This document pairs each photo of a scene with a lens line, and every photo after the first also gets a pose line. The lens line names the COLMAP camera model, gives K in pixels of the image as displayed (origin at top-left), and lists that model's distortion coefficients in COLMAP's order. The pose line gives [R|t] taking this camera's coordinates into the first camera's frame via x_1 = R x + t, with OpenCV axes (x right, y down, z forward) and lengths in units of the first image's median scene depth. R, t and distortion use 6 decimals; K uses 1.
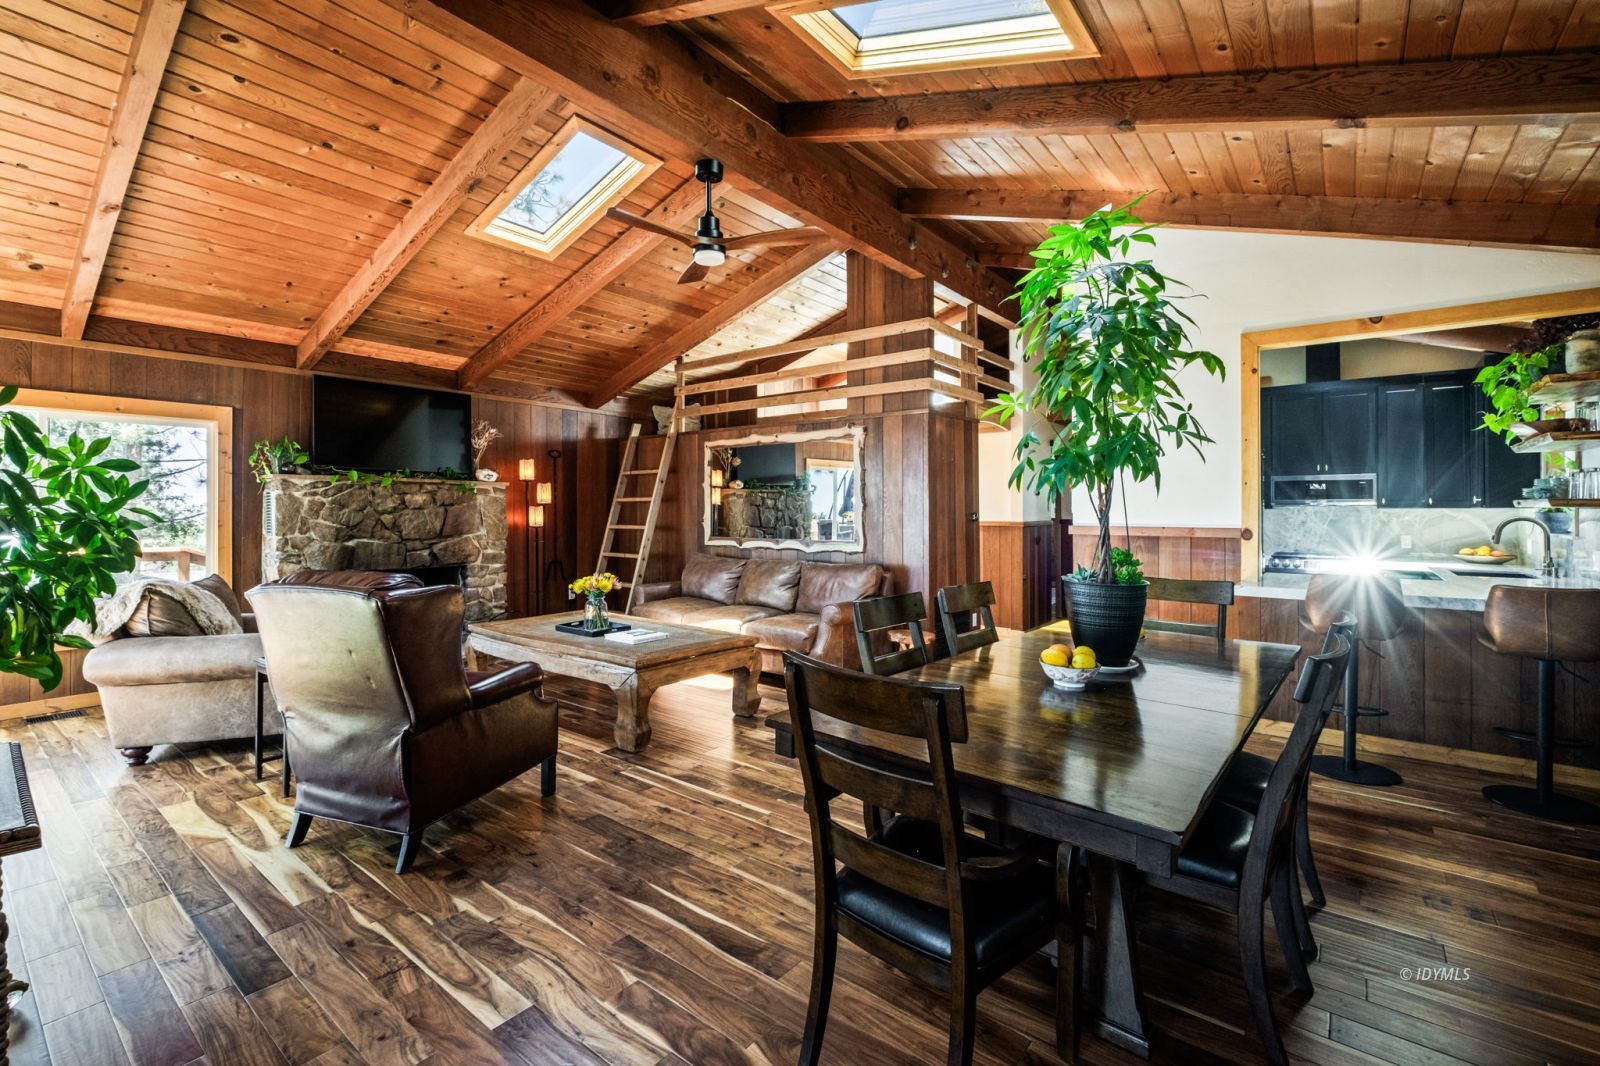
lens RADIAL K [[709.4, 0, 789.5], [0, 709.4, 516.2], [0, 0, 1]] dist [-0.007340, -0.000296]
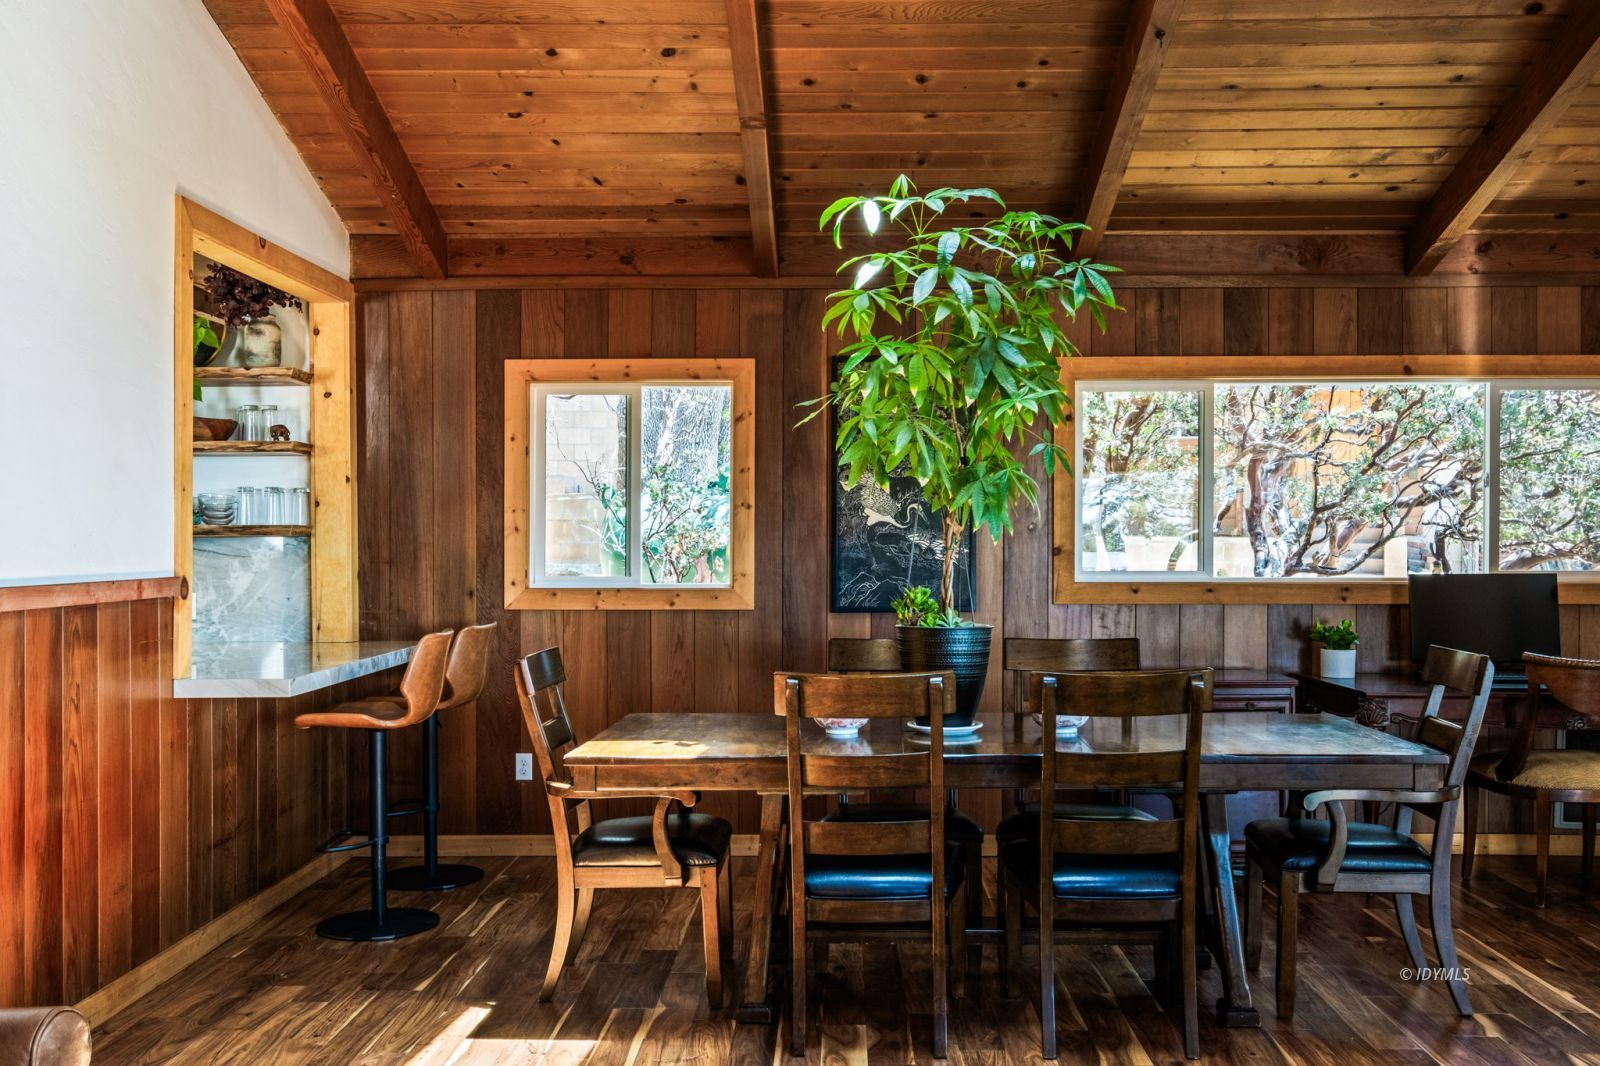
lens RADIAL K [[1498.2, 0, 795.9], [0, 1498.2, 536.1], [0, 0, 1]] dist [-0.008891, 0.000000]
pose [[-0.613818, 0.002938, 0.789442, -0.337193], [0.011782, 0.999916, 0.005440, -0.008961], [-0.789360, 0.012640, -0.613801, 0.913287]]
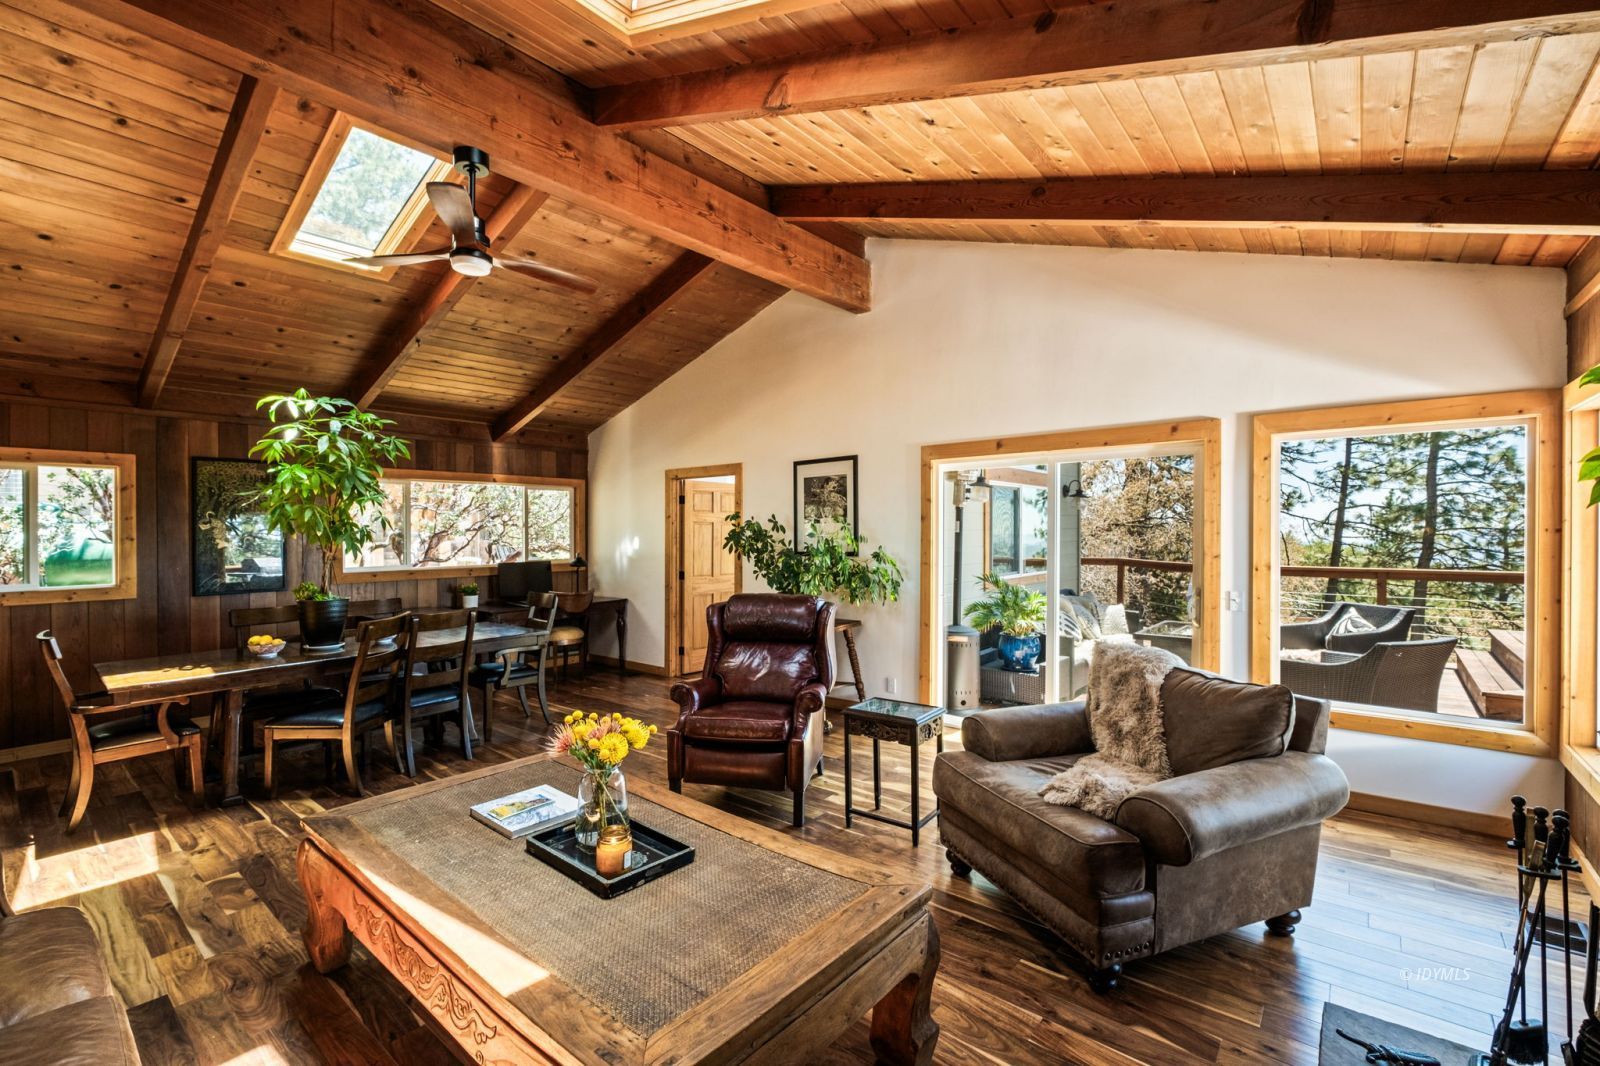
lens RADIAL K [[709.4, 0, 808.2], [0, 709.4, 532.9], [0, 0, 1]] dist [-0.007340, -0.000296]
pose [[-0.999947, 0.009496, -0.003866, -0.311998], [0.009431, 0.999821, 0.016430, -0.037046], [0.004021, 0.016393, -0.999858, 1.146780]]
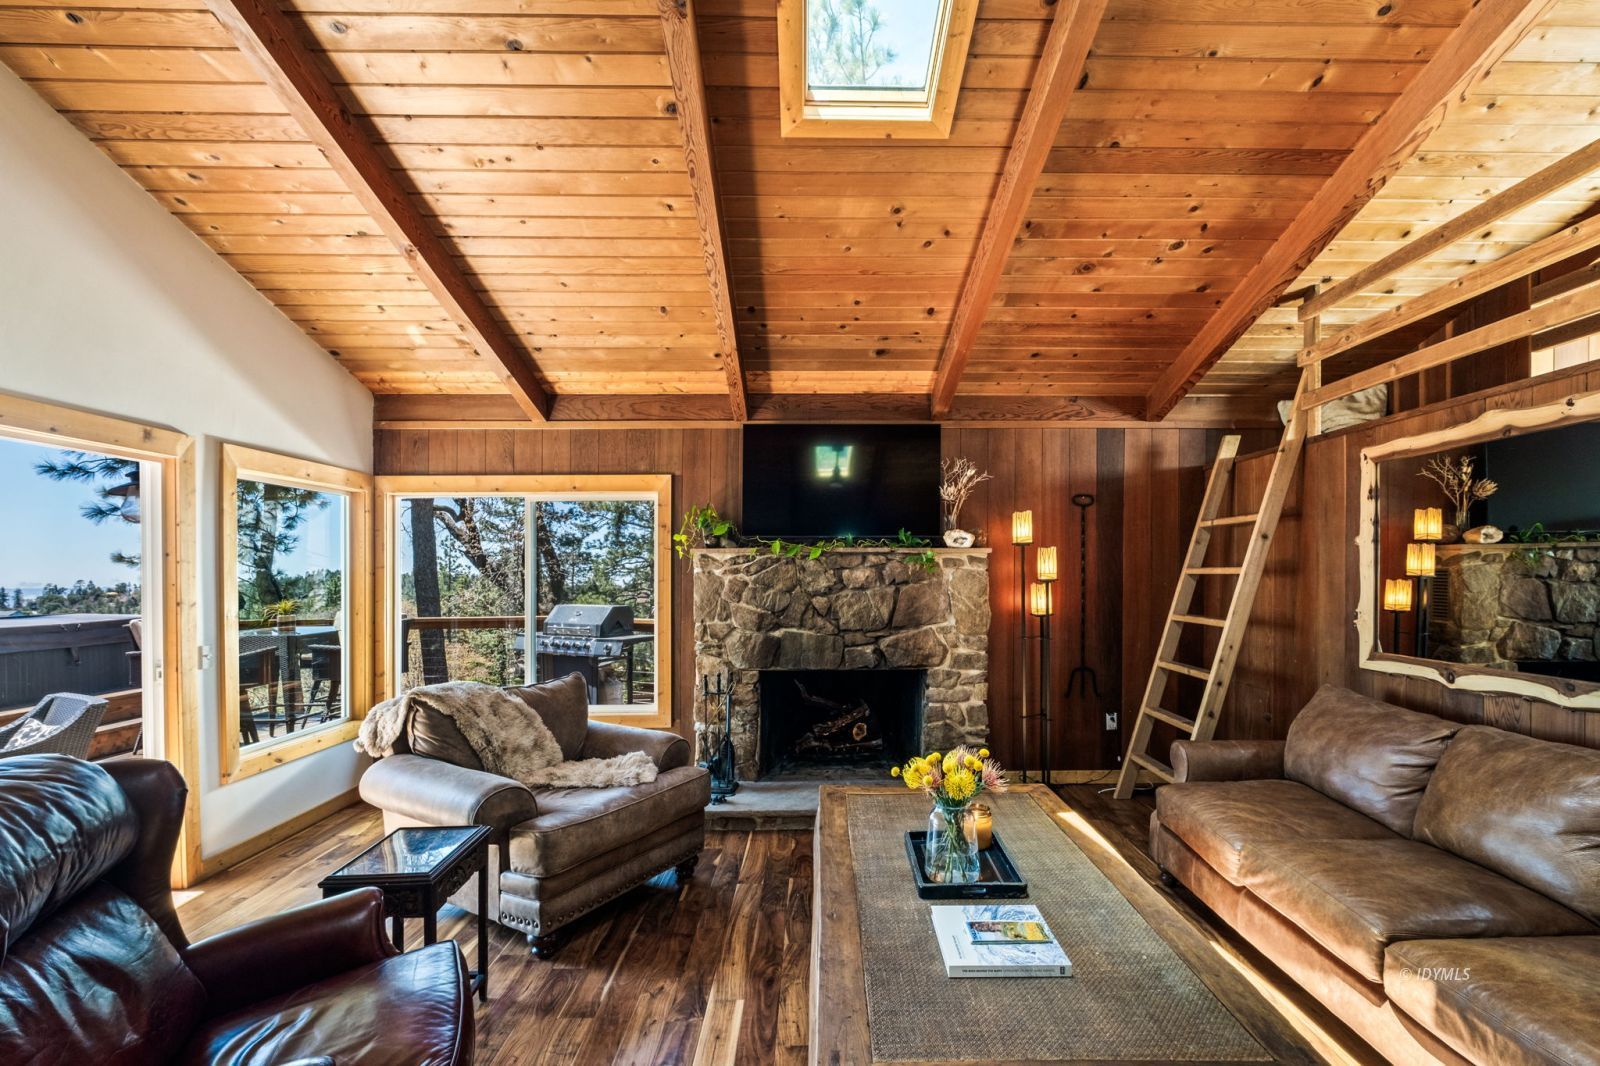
lens RADIAL K [[709.4, 0, 828.7], [0, 709.4, 576.0], [0, 0, 1]] dist [-0.007340, -0.000296]
pose [[0.634623, 0.000833, -0.772821, 0.021694], [-0.000708, 1.000000, 0.000496, -0.023591], [0.772821, 0.000232, 0.634624, 0.500905]]
